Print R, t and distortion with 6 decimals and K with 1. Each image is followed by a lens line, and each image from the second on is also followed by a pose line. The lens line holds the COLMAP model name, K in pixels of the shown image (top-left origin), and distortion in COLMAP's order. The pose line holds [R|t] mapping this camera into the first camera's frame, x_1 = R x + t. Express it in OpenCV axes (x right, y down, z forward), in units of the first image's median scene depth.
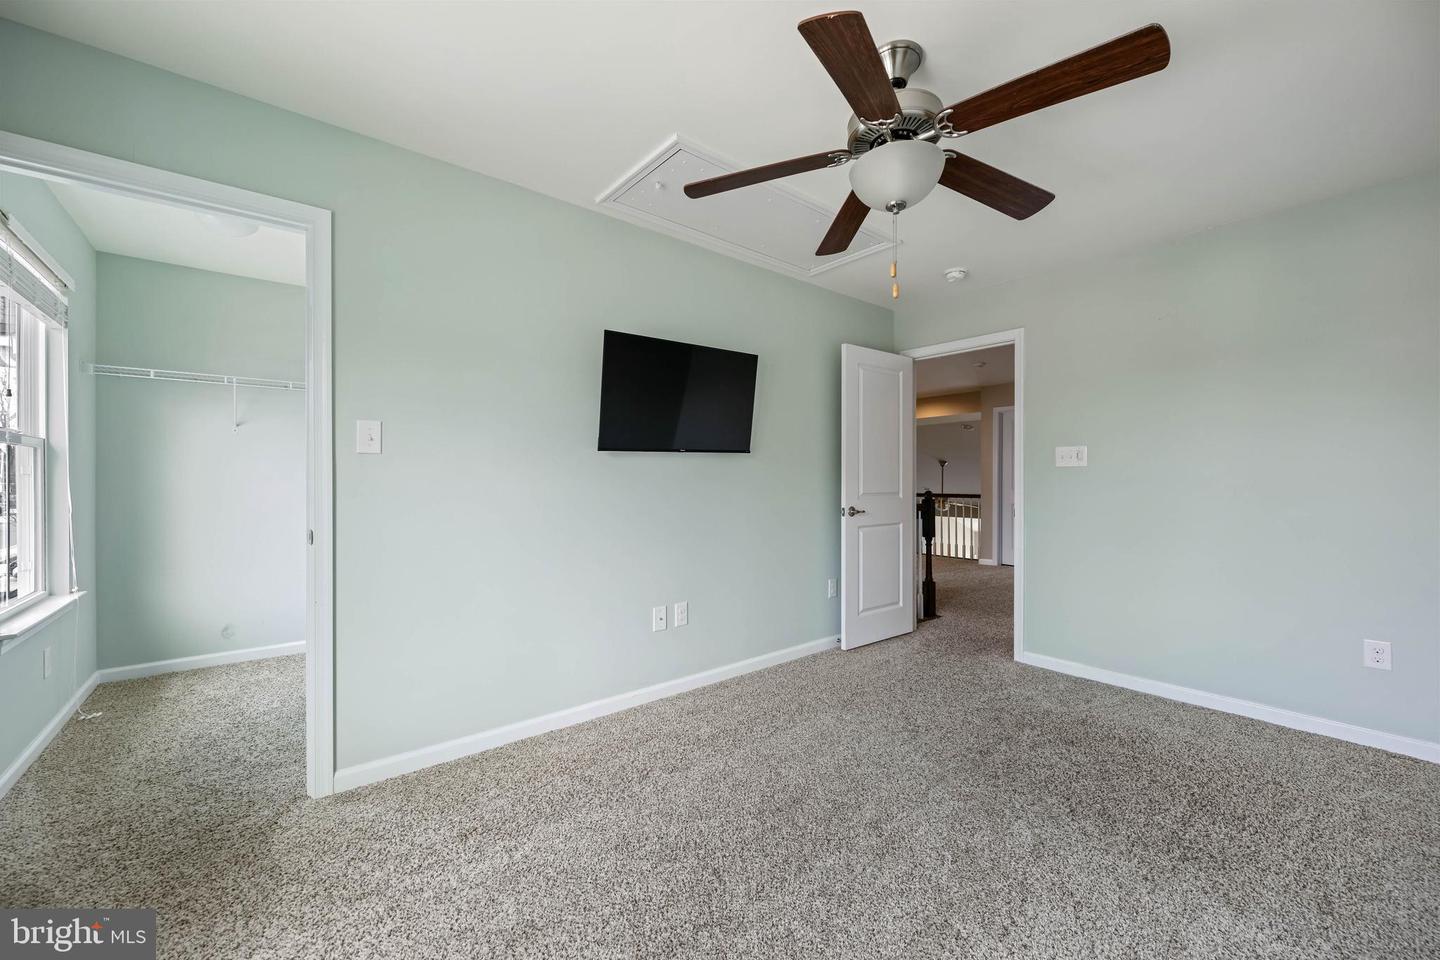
lens RADIAL K [[563.4, 0, 720.0], [0, 563.4, 480.0], [0, 0, 1]] dist [-0.000232, 0.000322]
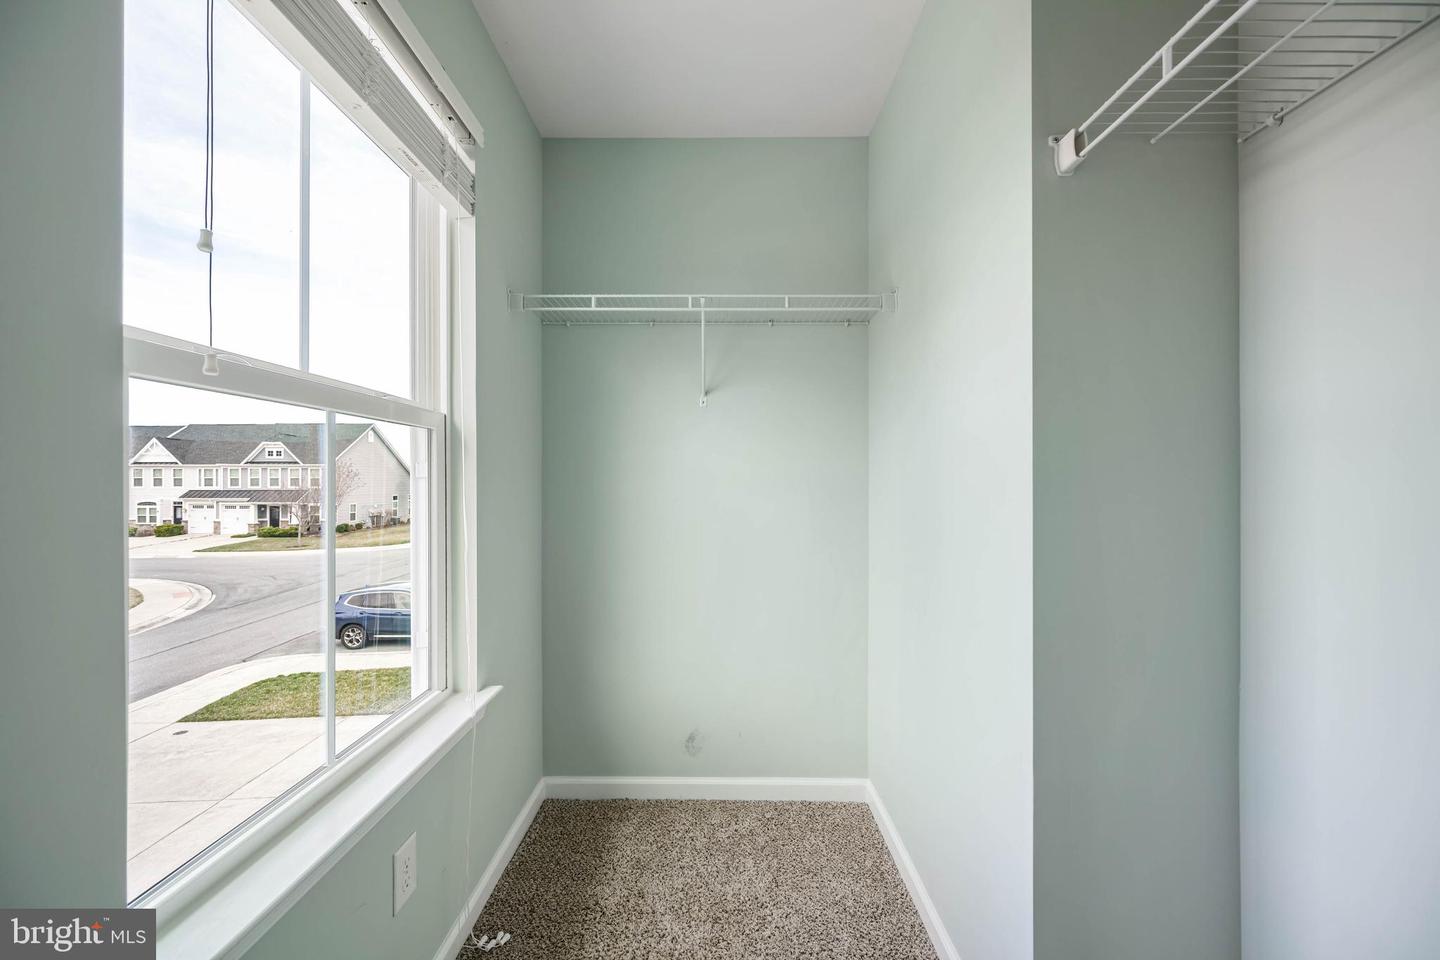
lens RADIAL K [[563.4, 0, 720.0], [0, 563.4, 480.0], [0, 0, 1]] dist [-0.000232, 0.000322]
pose [[0.779027, -0.001446, -0.626988, -0.546710], [0.000606, 0.999999, -0.001554, -0.006205], [0.626990, 0.000831, 0.779027, 0.632375]]
